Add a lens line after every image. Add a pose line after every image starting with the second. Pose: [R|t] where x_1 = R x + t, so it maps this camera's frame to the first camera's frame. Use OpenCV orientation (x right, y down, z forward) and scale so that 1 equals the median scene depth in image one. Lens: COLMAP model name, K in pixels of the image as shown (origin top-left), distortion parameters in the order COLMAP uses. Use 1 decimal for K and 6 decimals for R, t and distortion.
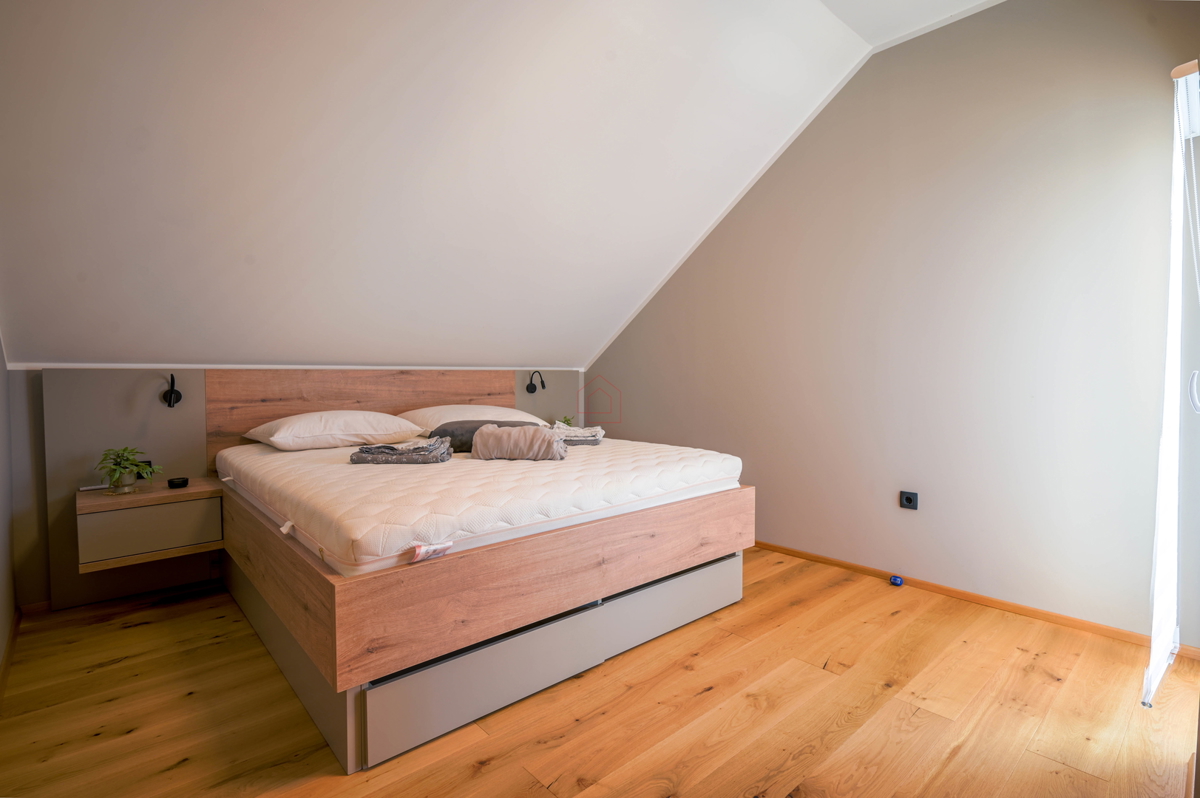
lens RADIAL K [[562.3, 0, 599.1], [0, 562.3, 376.9], [0, 0, 1]] dist [-0.002059, -0.000244]
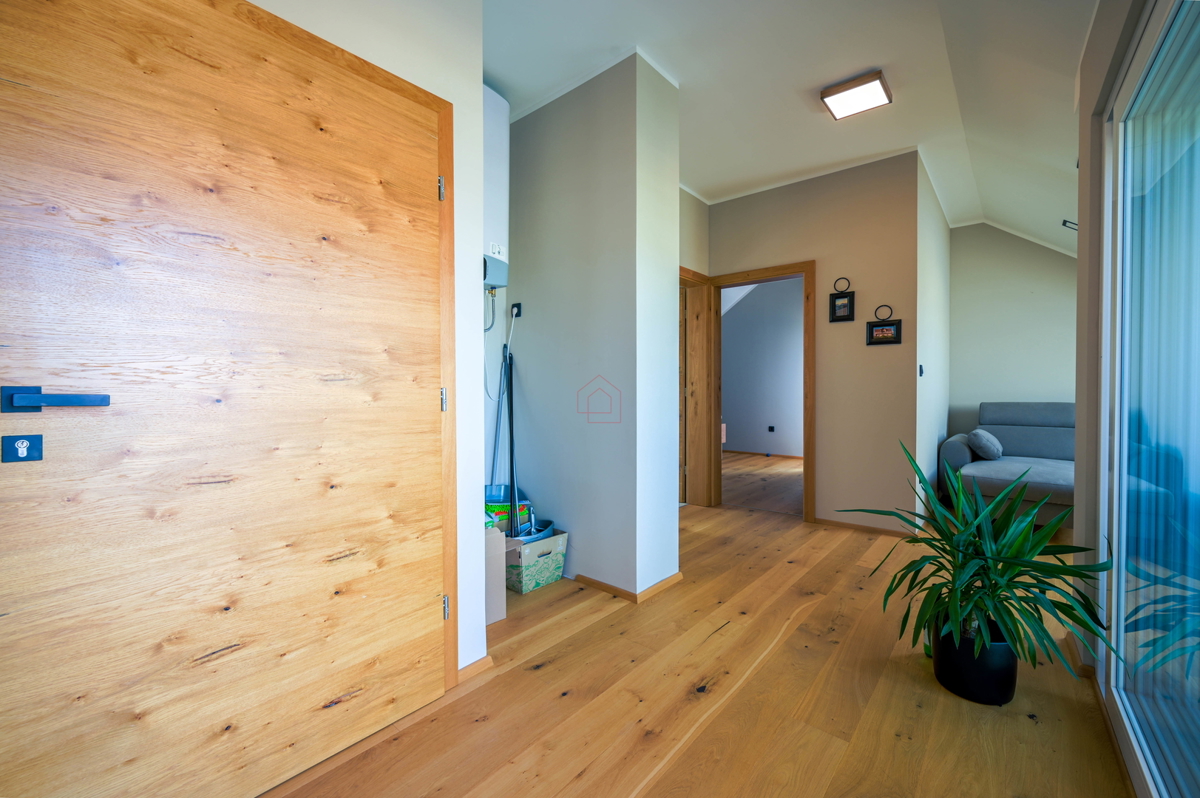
lens RADIAL K [[479.0, 0, 599.3], [0, 479.0, 397.1], [0, 0, 1]] dist [-0.003536, -0.000031]
pose [[0.990544, -0.010773, 0.136775, -0.828405], [0.009349, 0.999895, 0.011052, 0.008767], [-0.136879, -0.009669, 0.990541, -1.641892]]
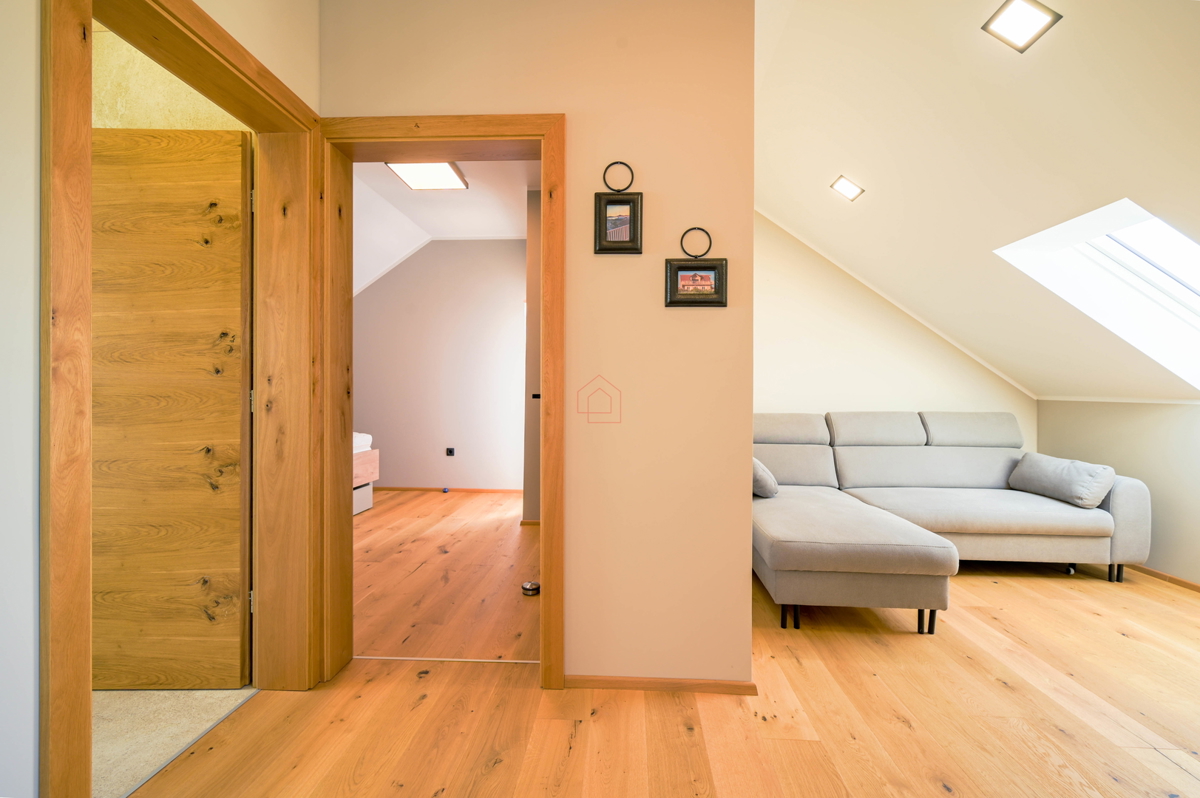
lens RADIAL K [[479.0, 0, 599.3], [0, 479.0, 397.1], [0, 0, 1]] dist [-0.003536, -0.000031]
pose [[0.692979, -0.006997, 0.720924, -0.397443], [0.002330, 0.999969, 0.007466, 0.002969], [-0.720954, -0.003494, 0.692974, -0.722321]]
